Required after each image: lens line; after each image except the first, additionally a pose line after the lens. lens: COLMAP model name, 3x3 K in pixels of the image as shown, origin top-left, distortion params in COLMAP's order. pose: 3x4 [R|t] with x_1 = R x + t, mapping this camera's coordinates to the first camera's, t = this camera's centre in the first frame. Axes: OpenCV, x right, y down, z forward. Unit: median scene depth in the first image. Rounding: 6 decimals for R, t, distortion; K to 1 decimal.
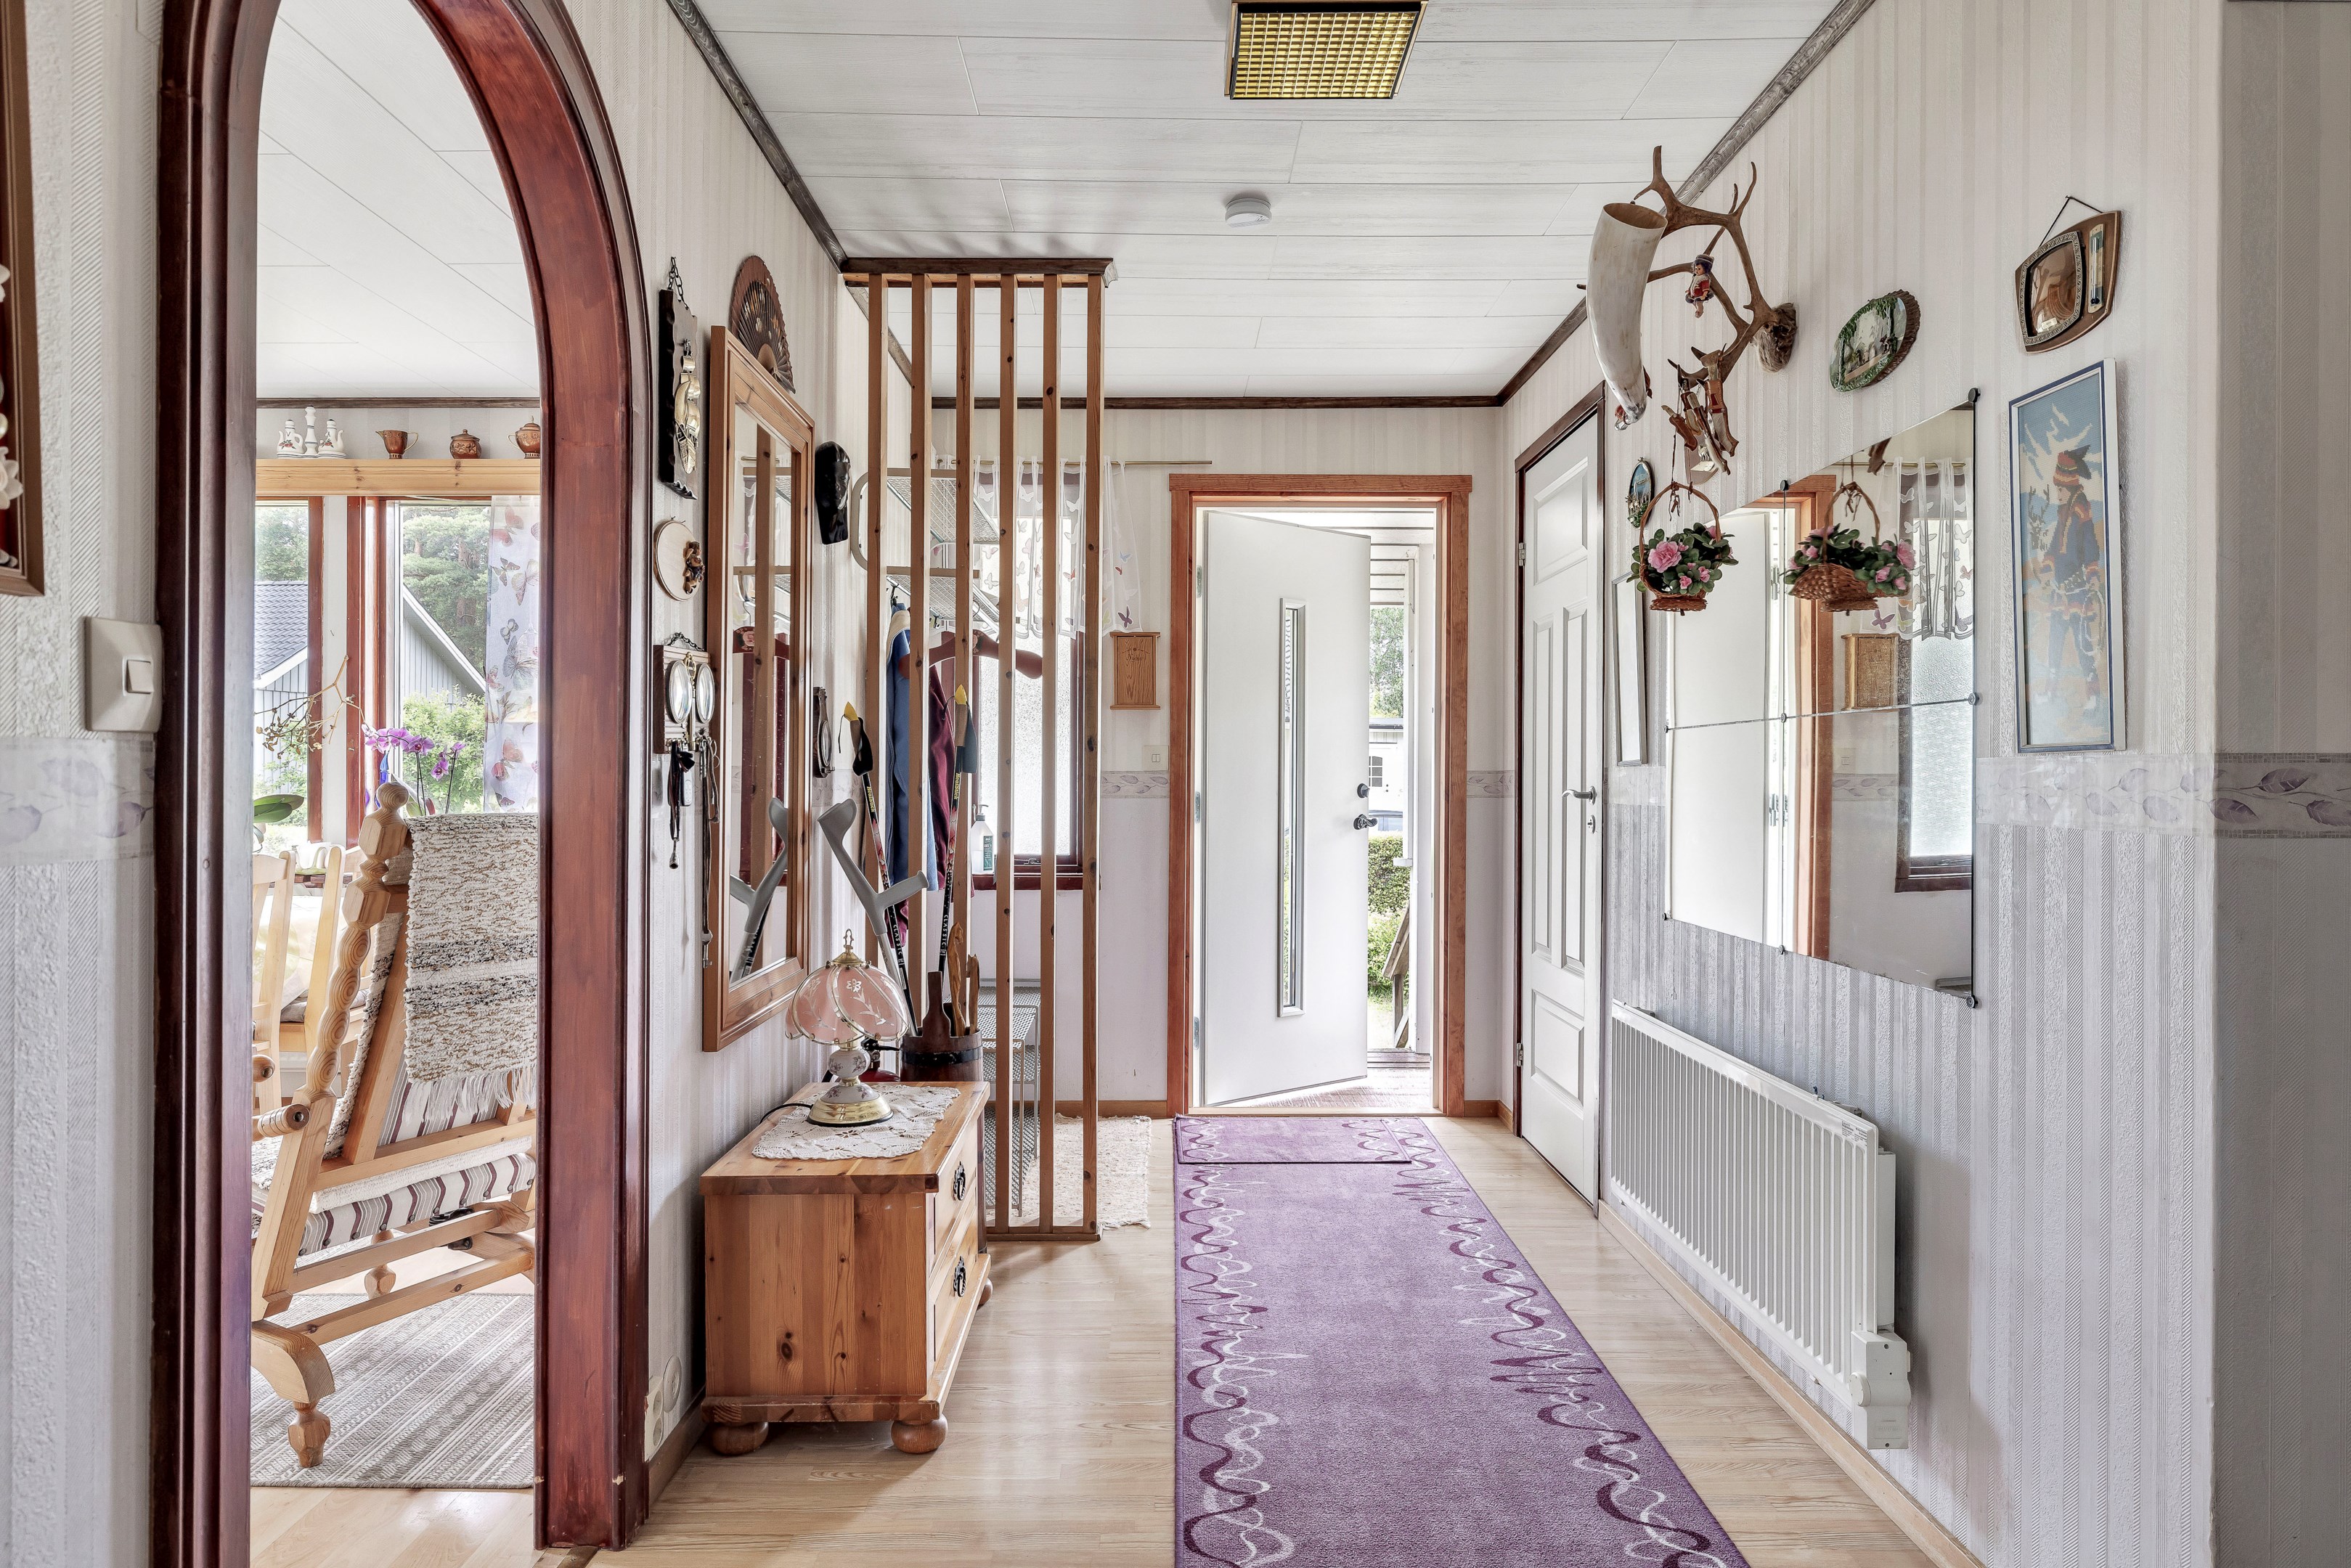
lens RADIAL K [[1374.1, 0, 1154.9], [0, 1374.1, 759.6], [0, 0, 1]] dist [-0.000414, 0.000016]
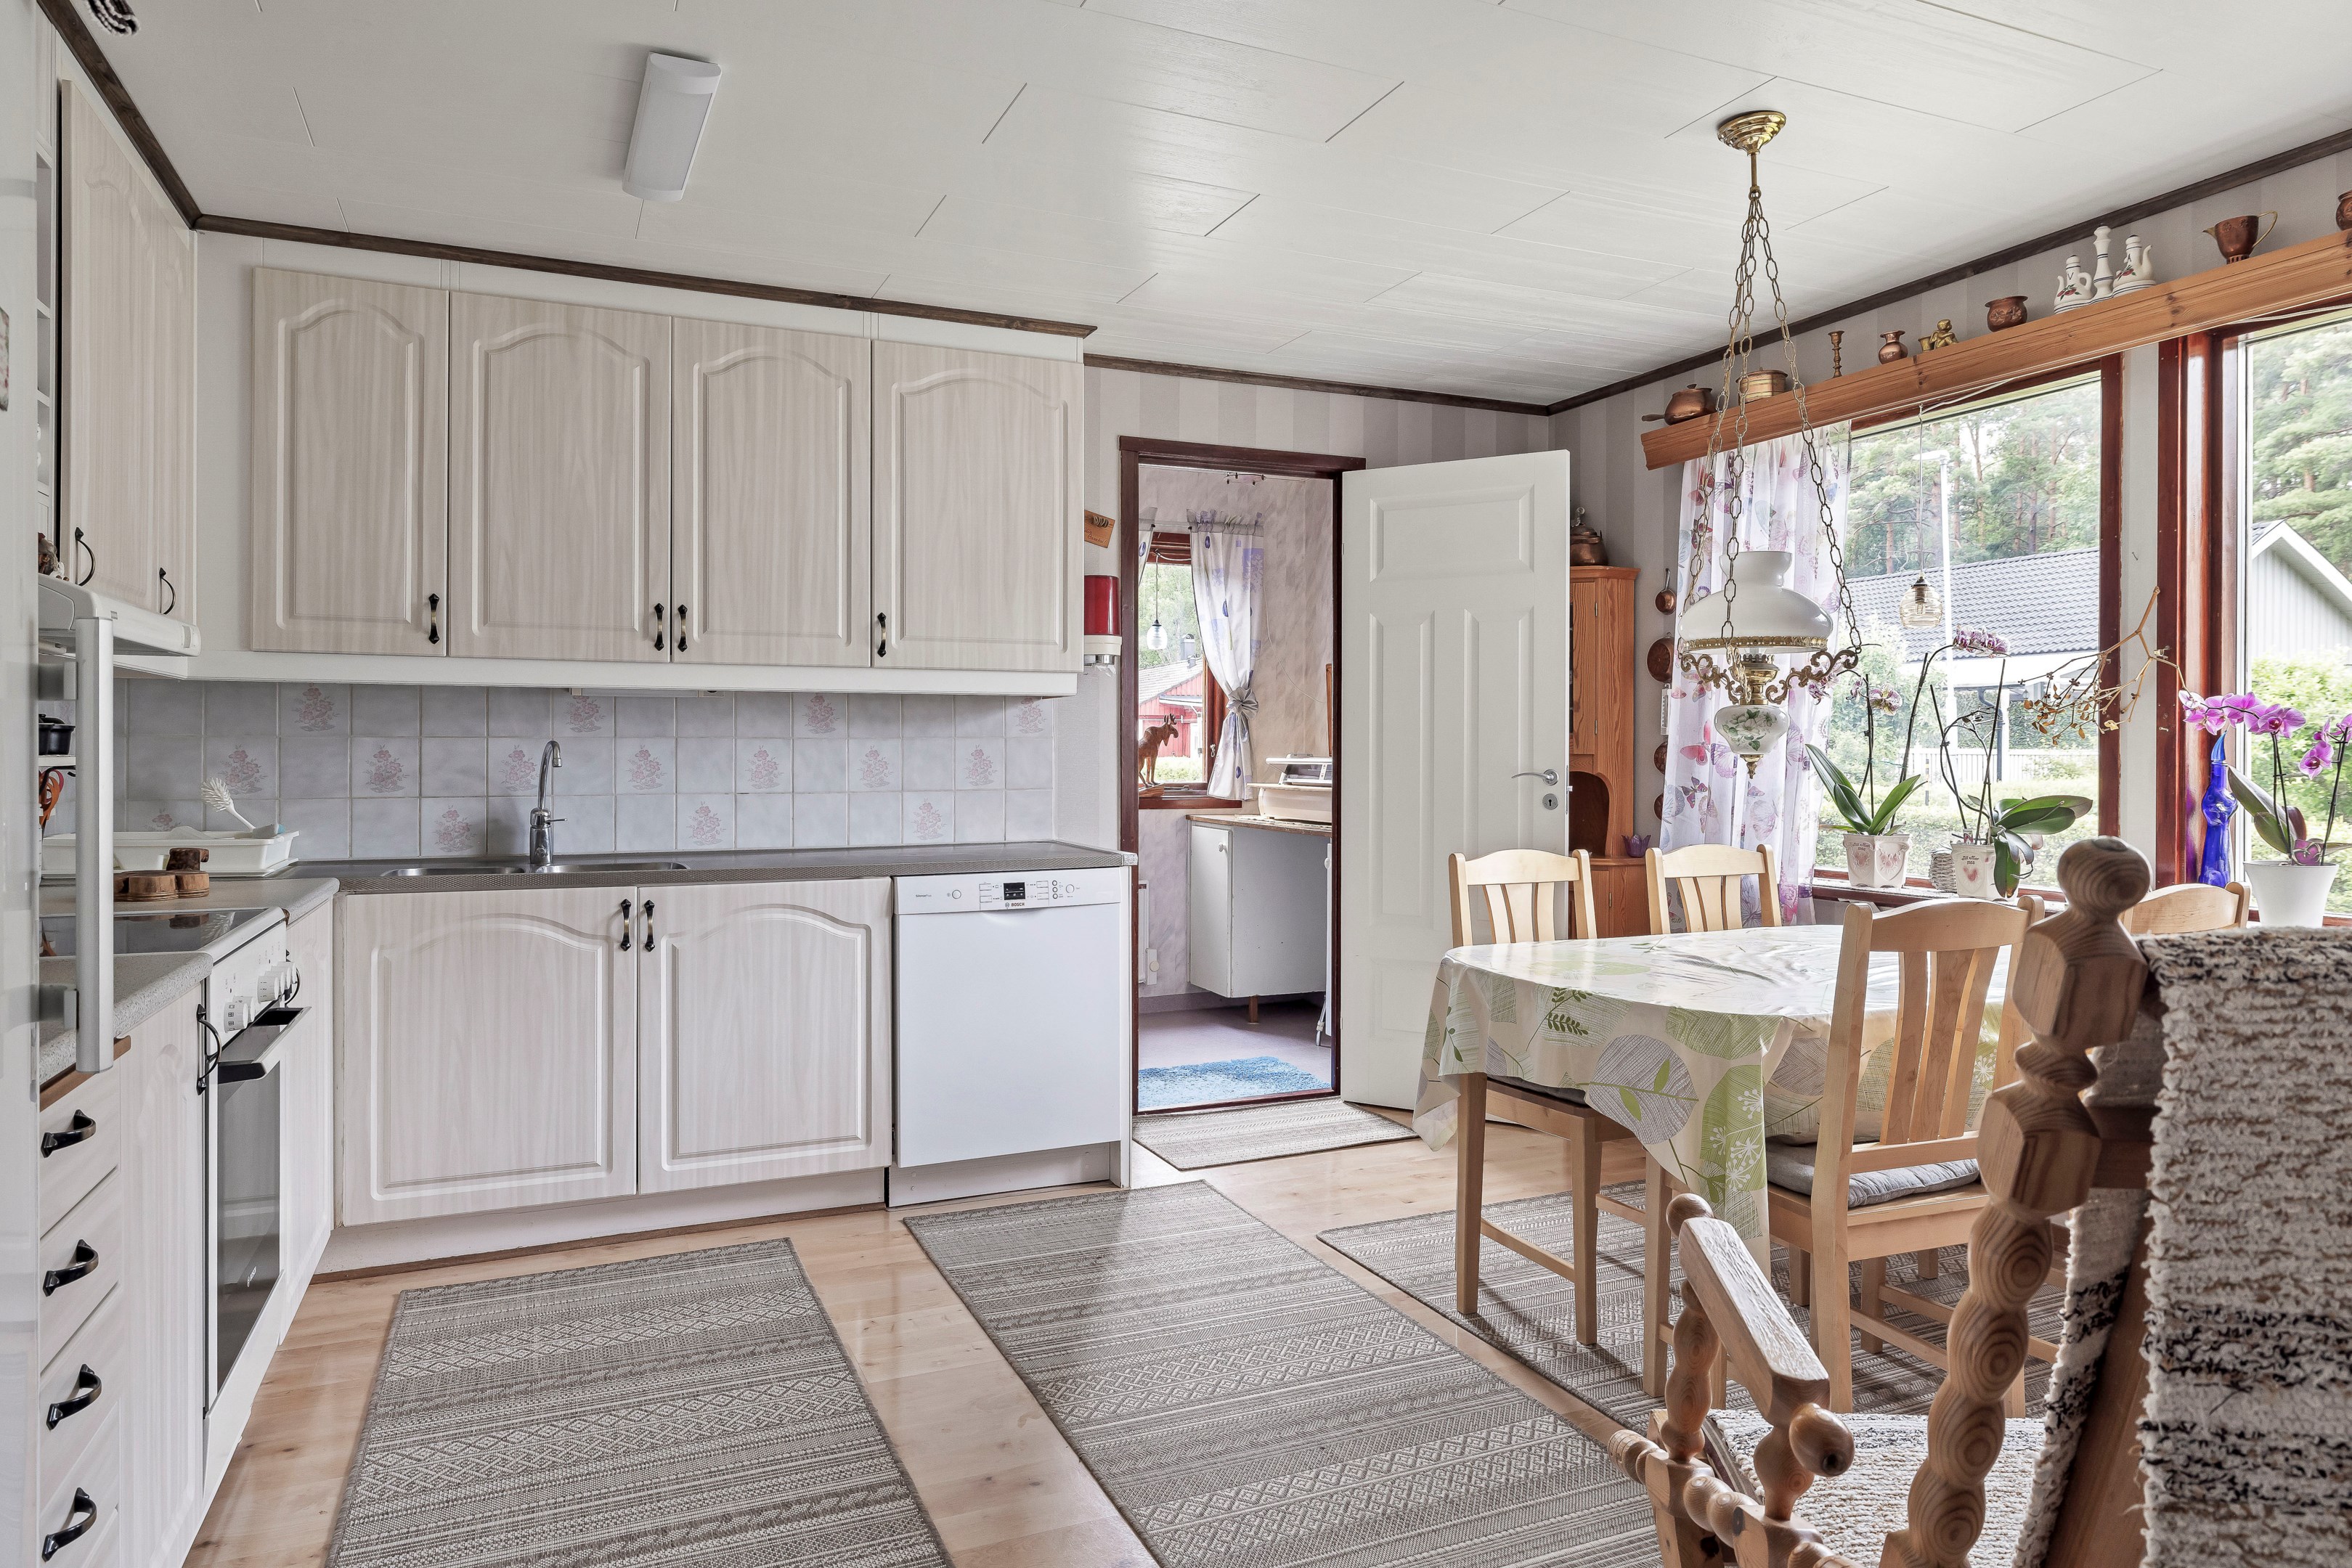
lens RADIAL K [[1441.5, 0, 1176.0], [0, 1441.5, 784.0], [0, 0, 1]] dist [-0.001431, 0.002731]
pose [[0.401500, 0.014855, -0.915739, -0.144469], [0.015234, 0.999622, 0.022895, -0.004403], [0.915732, -0.023143, 0.401122, 0.294322]]
